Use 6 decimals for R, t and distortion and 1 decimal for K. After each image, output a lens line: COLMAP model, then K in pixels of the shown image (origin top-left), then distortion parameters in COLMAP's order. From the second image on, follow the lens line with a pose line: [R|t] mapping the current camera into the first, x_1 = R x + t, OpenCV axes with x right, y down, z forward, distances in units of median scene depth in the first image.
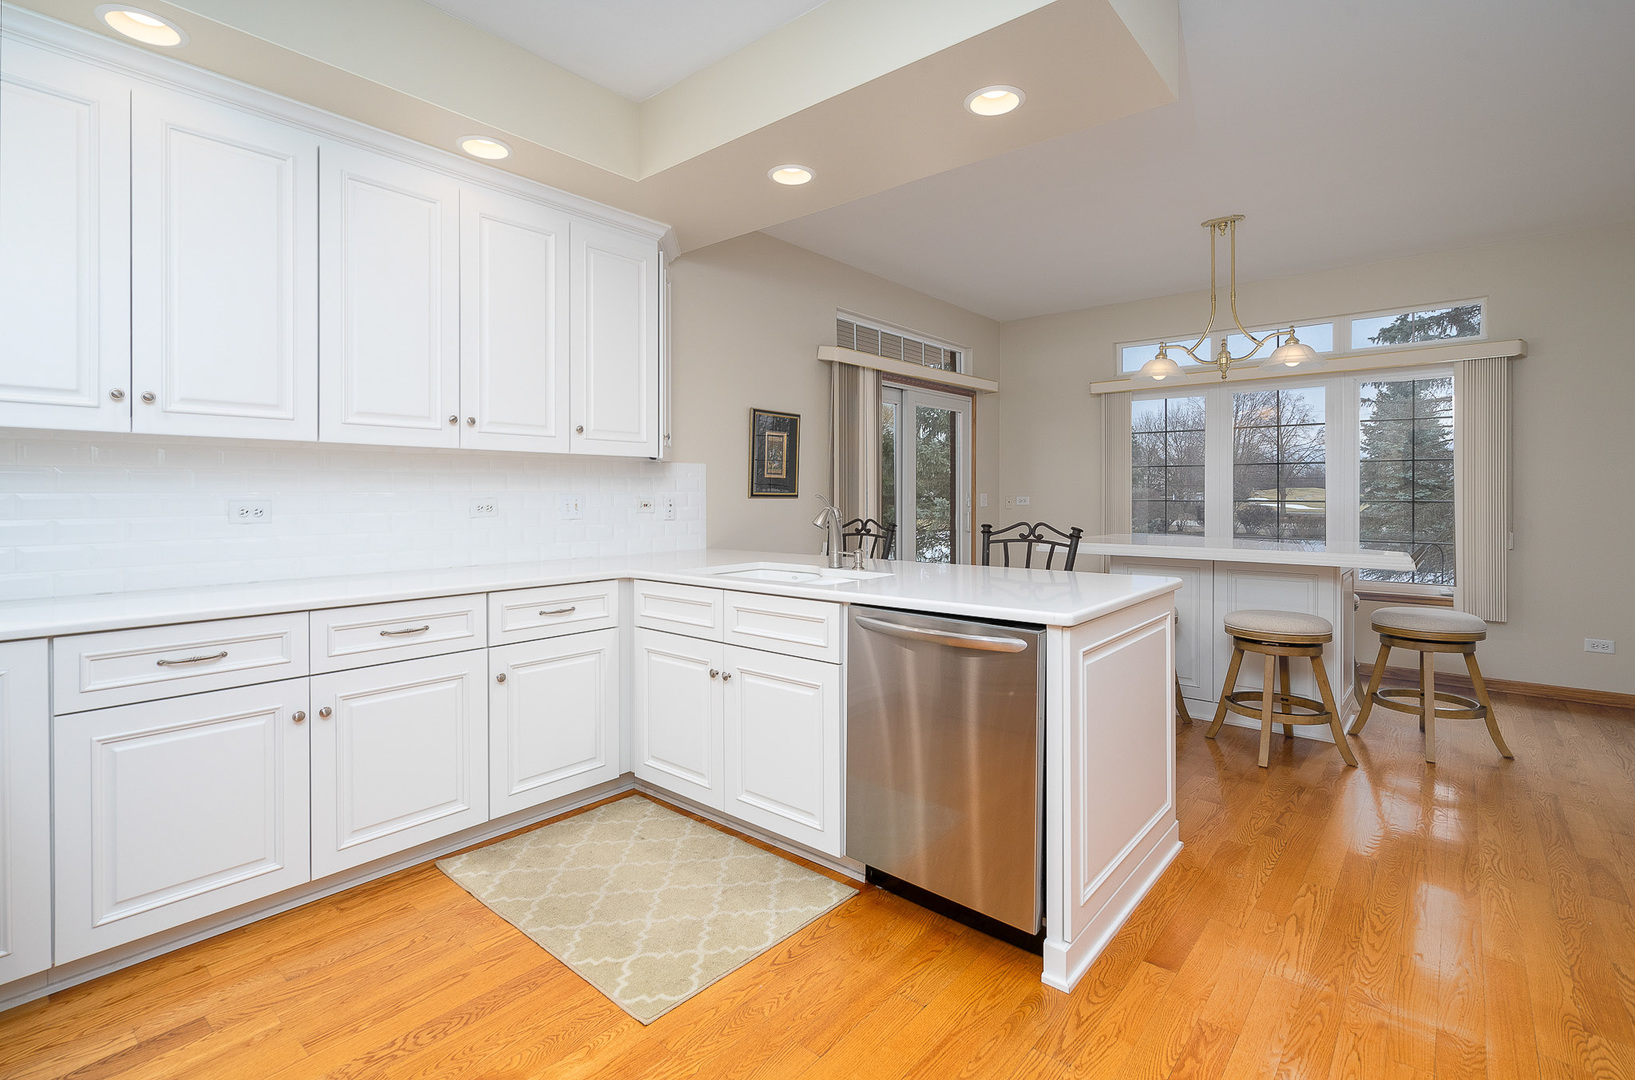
lens RADIAL K [[759.0, 0, 822.8], [0, 759.0, 492.6], [0, 0, 1]] dist [-0.003126, -0.000222]
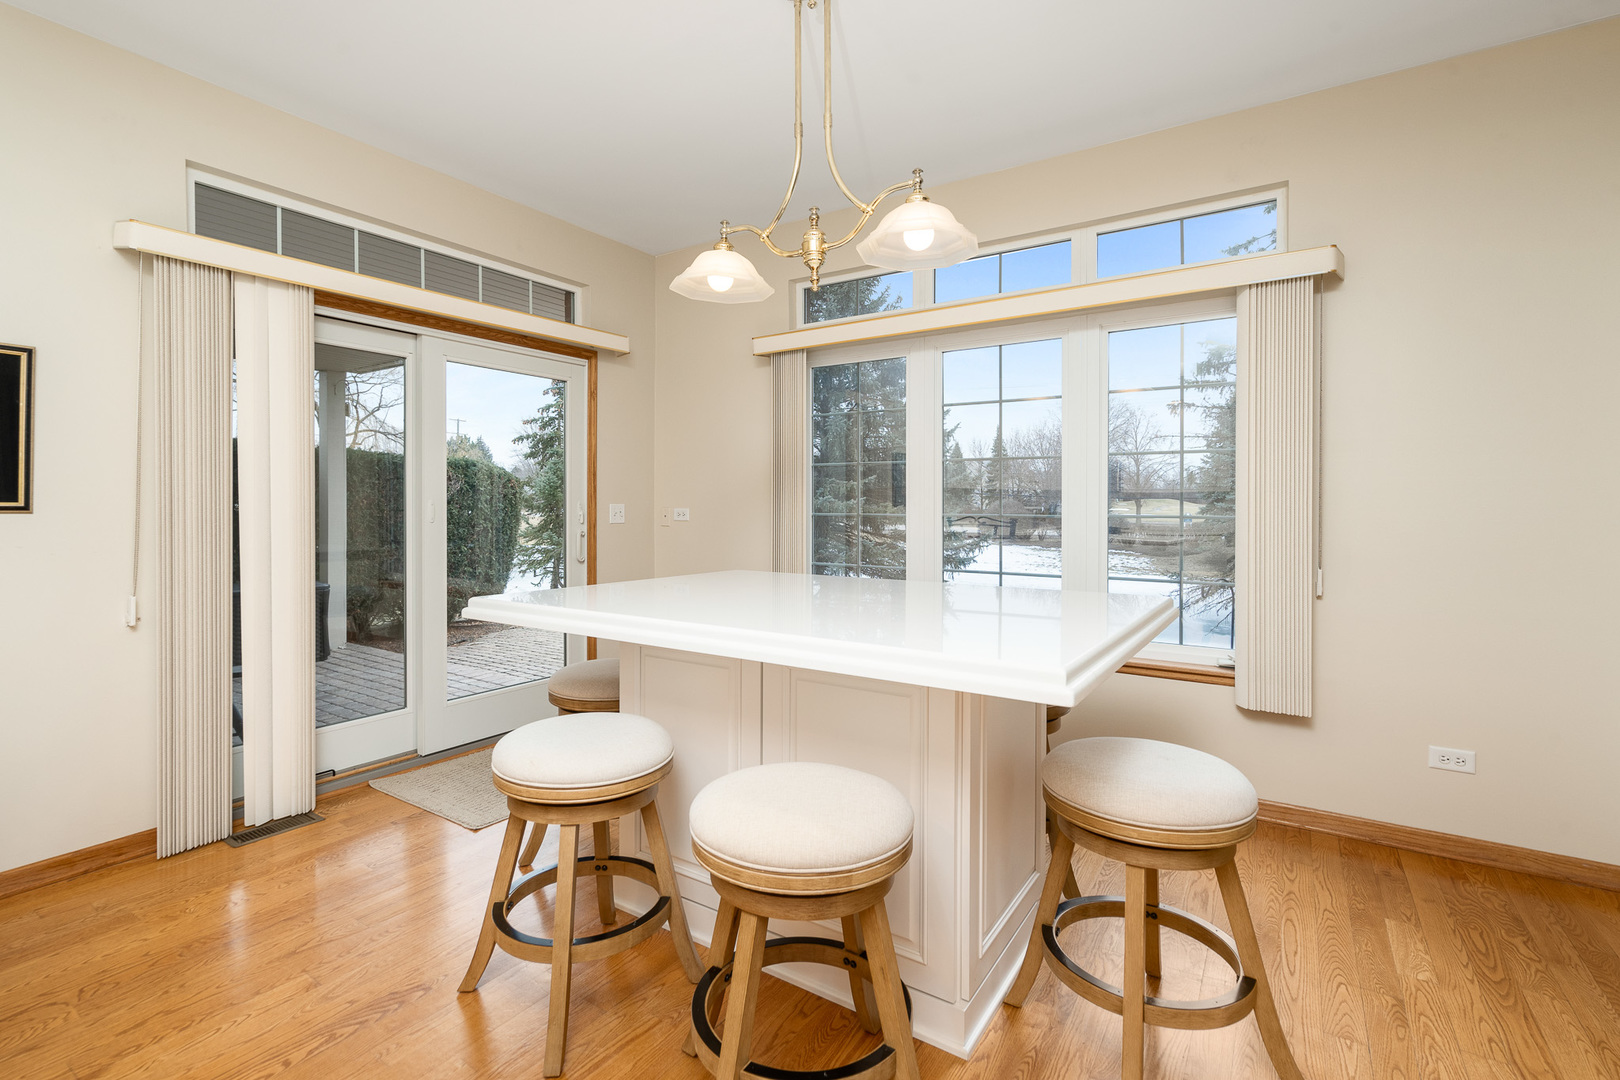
lens RADIAL K [[736.7, 0, 819.2], [0, 736.7, 507.3], [0, 0, 1]] dist [-0.003510, 0.003192]
pose [[0.990985, -0.000861, 0.133967, 0.330288], [0.000198, 0.999988, 0.004963, 0.000471], [-0.133970, -0.004891, 0.990973, 0.357635]]
